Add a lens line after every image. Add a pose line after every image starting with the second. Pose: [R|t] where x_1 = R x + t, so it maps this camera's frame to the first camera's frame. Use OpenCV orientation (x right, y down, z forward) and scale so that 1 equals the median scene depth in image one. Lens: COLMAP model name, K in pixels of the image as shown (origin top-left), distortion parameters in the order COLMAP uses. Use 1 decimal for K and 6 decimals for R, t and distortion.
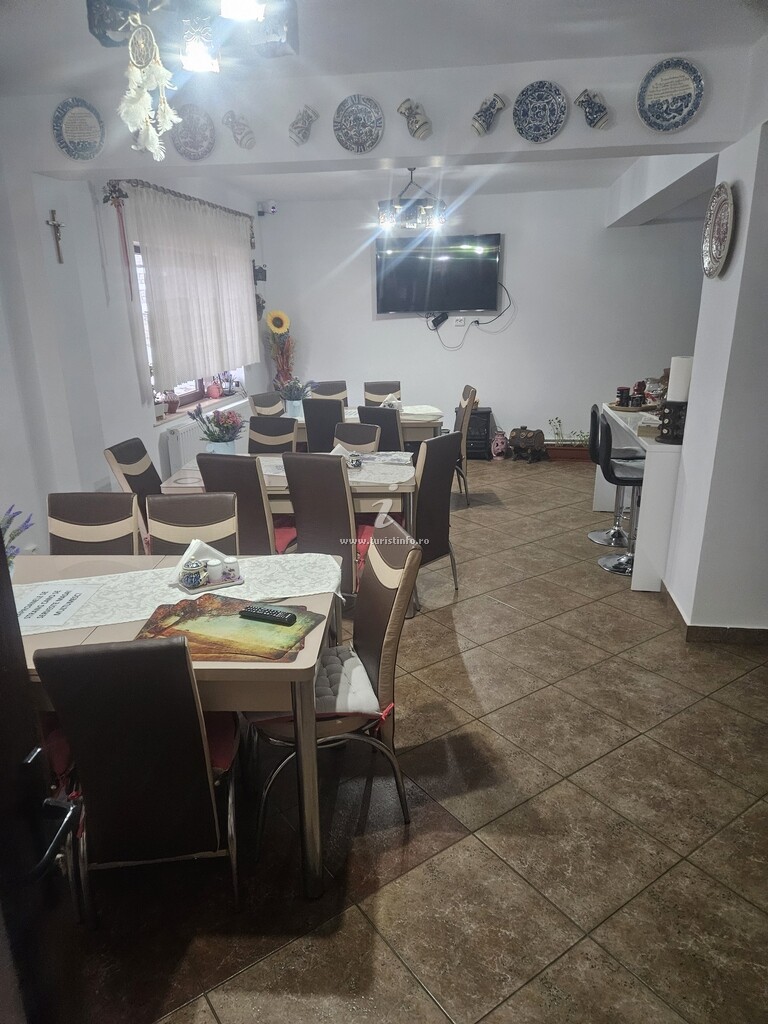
lens RADIAL K [[693.5, 0, 381.1], [0, 693.5, 518.6], [0, 0, 1]] dist [0.075675, -0.054175]
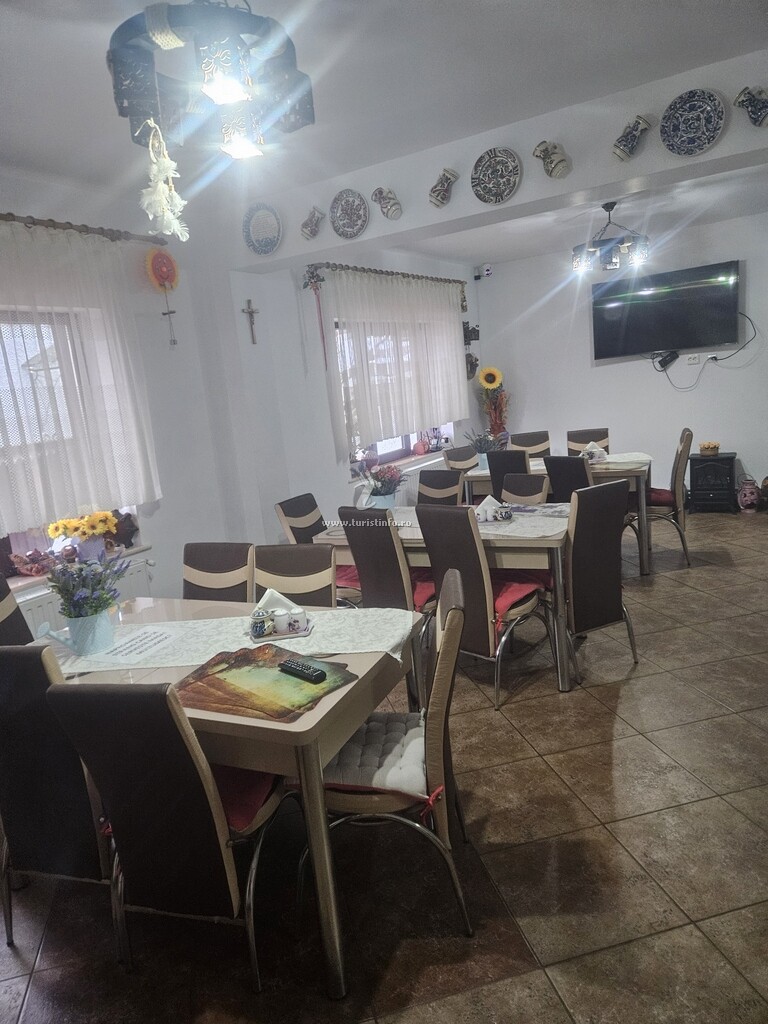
lens RADIAL K [[693.5, 0, 366.5], [0, 693.5, 495.1], [0, 0, 1]] dist [0.075675, -0.054175]
pose [[0.921843, -0.013198, -0.387338, 0.163518], [-0.030544, 0.993837, -0.106558, -0.001489], [0.386357, 0.110061, 0.915759, 0.066541]]
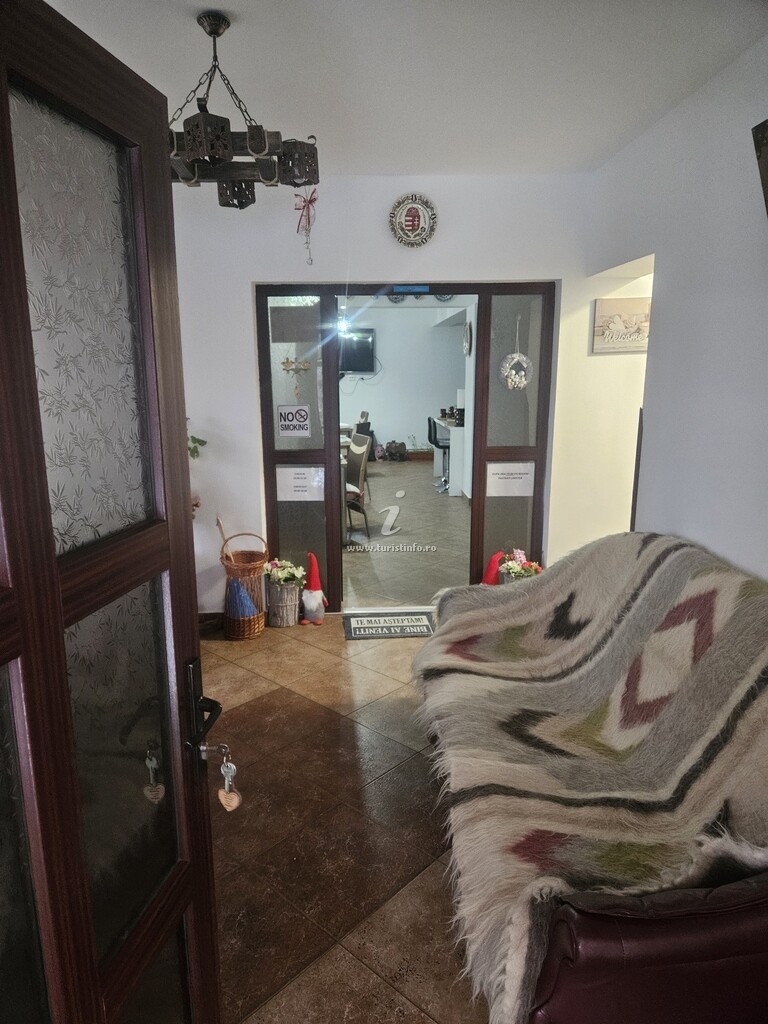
lens RADIAL K [[693.5, 0, 386.6], [0, 693.5, 511.6], [0, 0, 1]] dist [0.075675, -0.054175]
pose [[0.979313, -0.037467, 0.198855, -0.319083], [0.057205, 0.993884, -0.094456, 0.417434], [-0.194099, 0.103877, 0.975467, -1.284530]]
